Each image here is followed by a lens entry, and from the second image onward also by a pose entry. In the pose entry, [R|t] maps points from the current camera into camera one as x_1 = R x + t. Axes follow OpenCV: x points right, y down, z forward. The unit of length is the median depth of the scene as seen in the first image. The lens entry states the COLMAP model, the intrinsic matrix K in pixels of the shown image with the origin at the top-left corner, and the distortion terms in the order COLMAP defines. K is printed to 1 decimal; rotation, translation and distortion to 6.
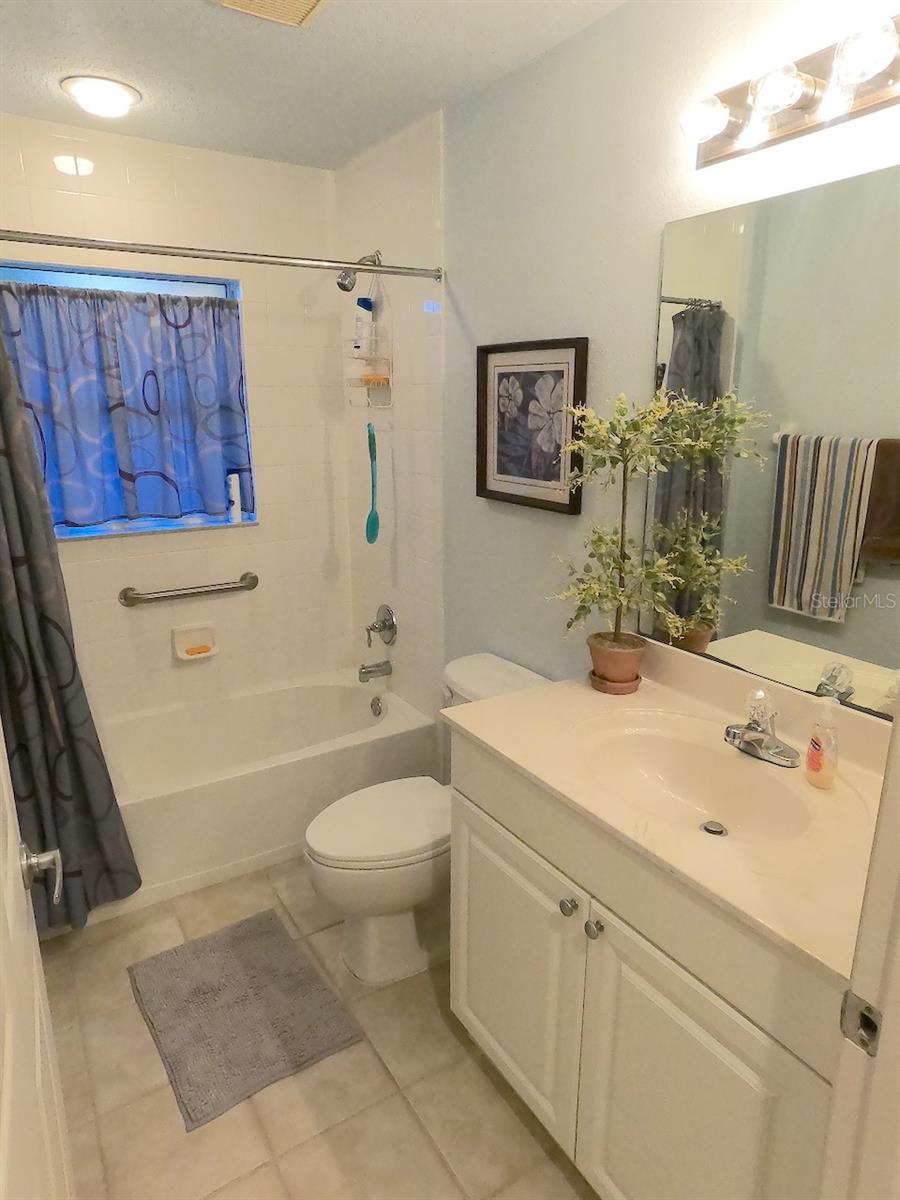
lens RADIAL K [[744.4, 0, 450.5], [0, 744.4, 599.5], [0, 0, 1]] dist [-0.009536, 0.008208]
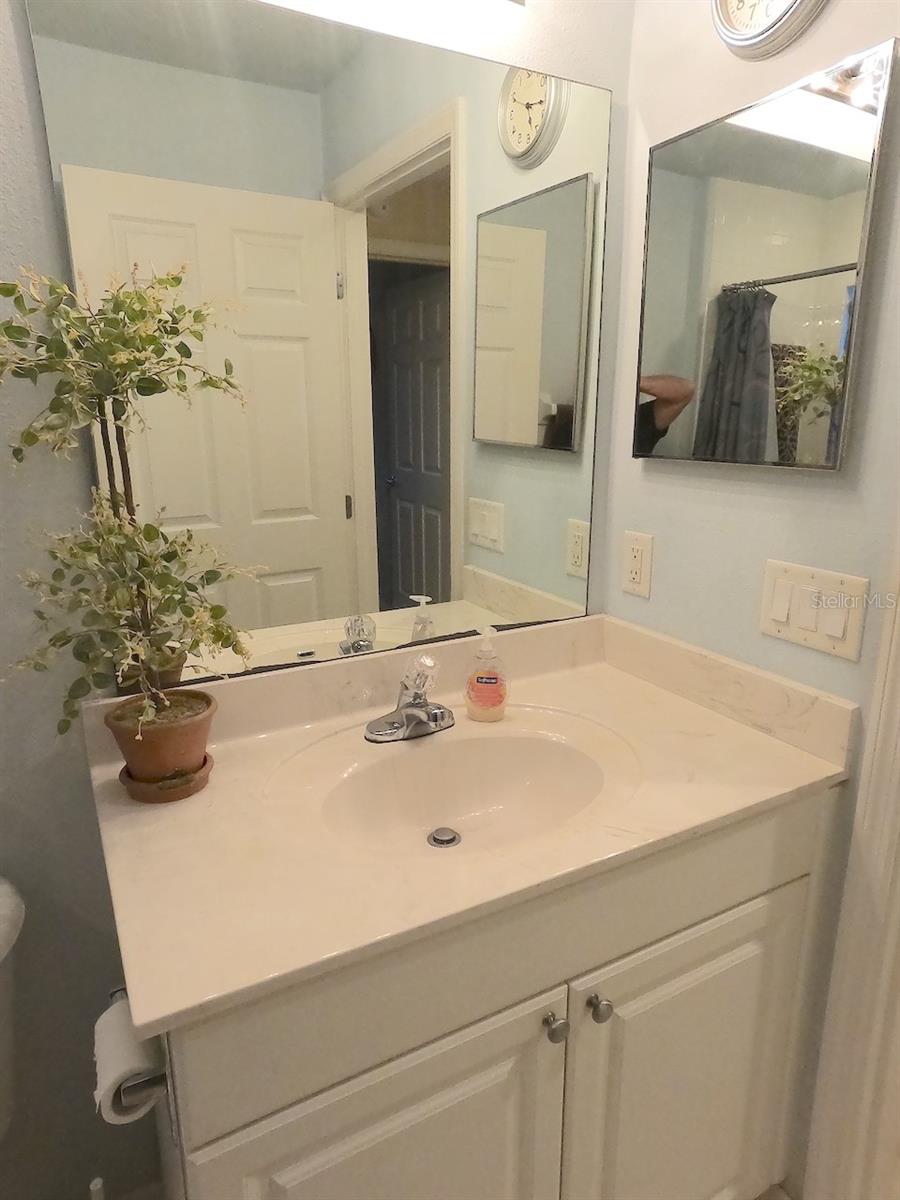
lens RADIAL K [[744.4, 0, 449.3], [0, 744.4, 600.6], [0, 0, 1]] dist [-0.009536, 0.008208]
pose [[0.068941, -0.250782, 0.965586, -0.459082], [0.260359, 0.938869, 0.225254, -0.144712], [-0.963047, 0.235870, 0.130020, 1.049617]]
